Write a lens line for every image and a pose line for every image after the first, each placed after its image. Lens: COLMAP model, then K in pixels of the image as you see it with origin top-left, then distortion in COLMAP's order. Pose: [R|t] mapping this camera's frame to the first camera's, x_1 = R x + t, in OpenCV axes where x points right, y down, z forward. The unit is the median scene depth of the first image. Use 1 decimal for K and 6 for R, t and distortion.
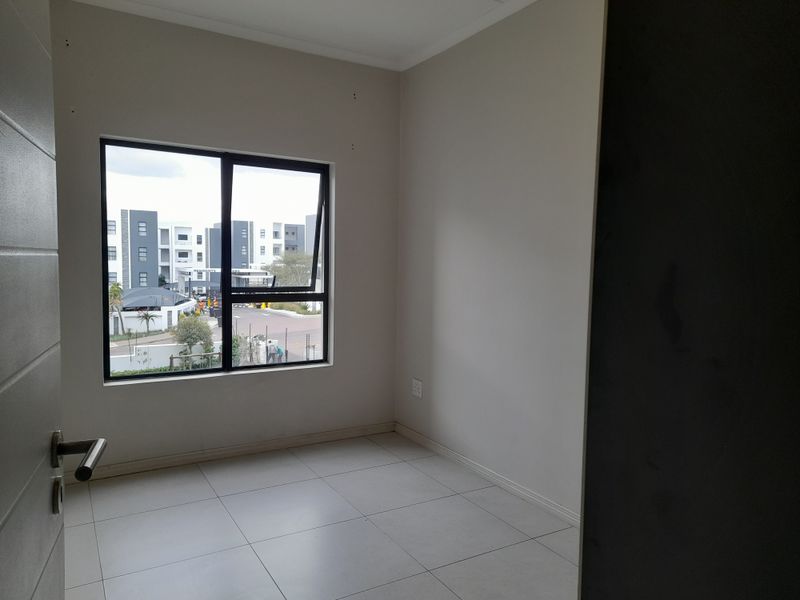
lens RADIAL K [[580.8, 0, 400.0], [0, 580.8, 300.0], [0, 0, 1]] dist [0.078704, -0.083736]
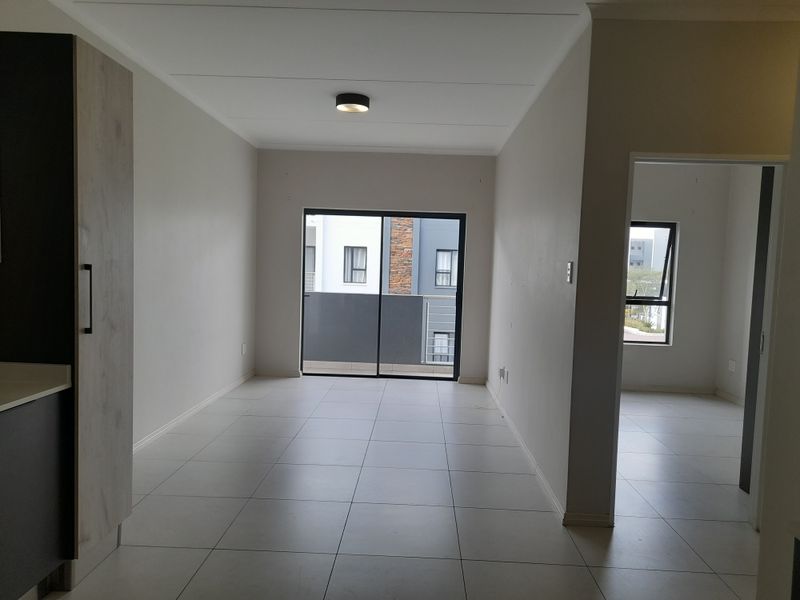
lens RADIAL K [[580.8, 0, 400.0], [0, 580.8, 300.0], [0, 0, 1]] dist [0.078704, -0.083736]
pose [[0.844749, 0.043878, -0.533361, 0.107237], [-0.056730, 0.998360, -0.007719, 0.038305], [0.532147, 0.036778, 0.845852, -0.748720]]
